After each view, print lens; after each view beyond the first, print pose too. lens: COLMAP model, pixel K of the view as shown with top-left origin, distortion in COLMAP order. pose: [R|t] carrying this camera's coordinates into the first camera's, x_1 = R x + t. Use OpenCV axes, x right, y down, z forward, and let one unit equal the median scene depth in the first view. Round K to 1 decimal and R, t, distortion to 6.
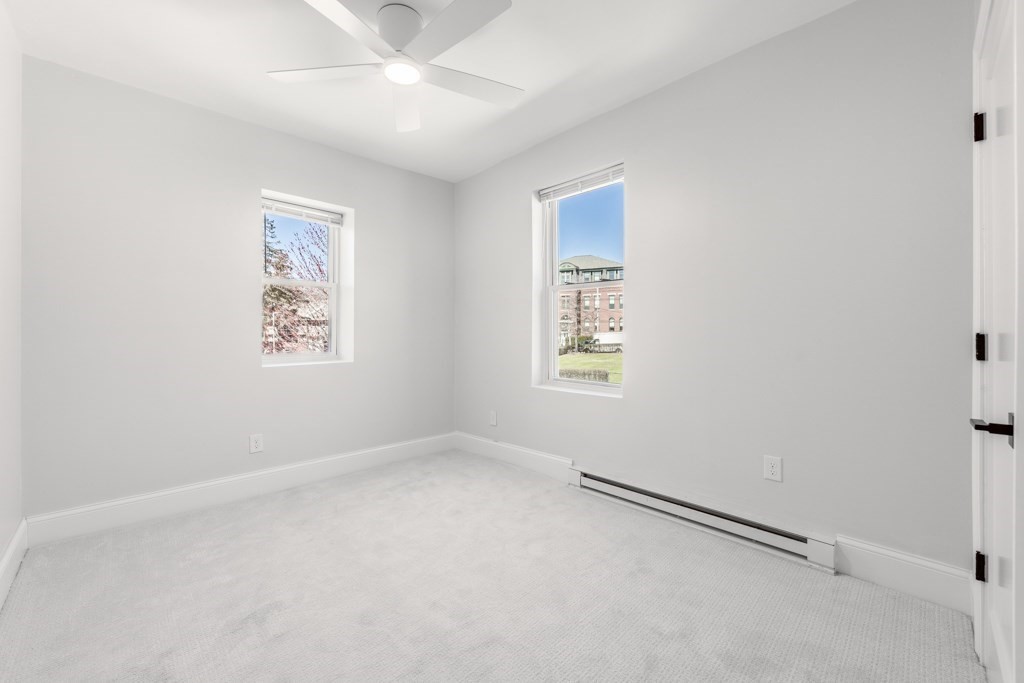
lens RADIAL K [[406.9, 0, 508.8], [0, 406.9, 335.1], [0, 0, 1]] dist [0.006414, -0.001433]
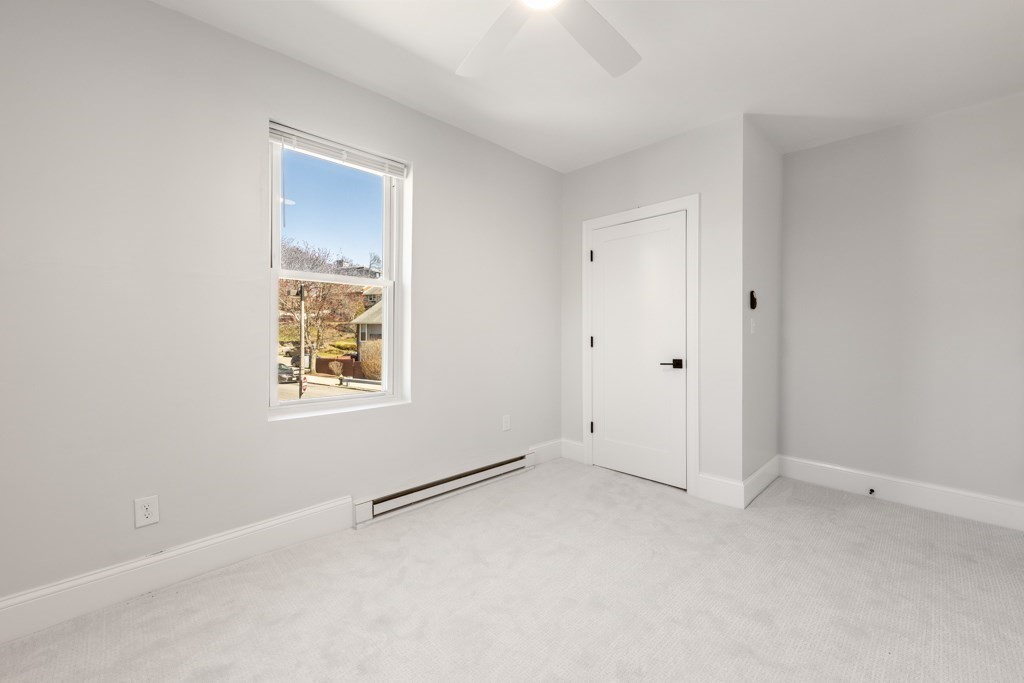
lens RADIAL K [[406.9, 0, 516.3], [0, 406.9, 335.2], [0, 0, 1]] dist [0.006414, -0.001433]
pose [[0.002492, 0.005954, 0.999979, -0.674293], [0.010634, 0.999926, -0.005980, 0.000652], [-0.999940, 0.010649, 0.002429, 0.699366]]
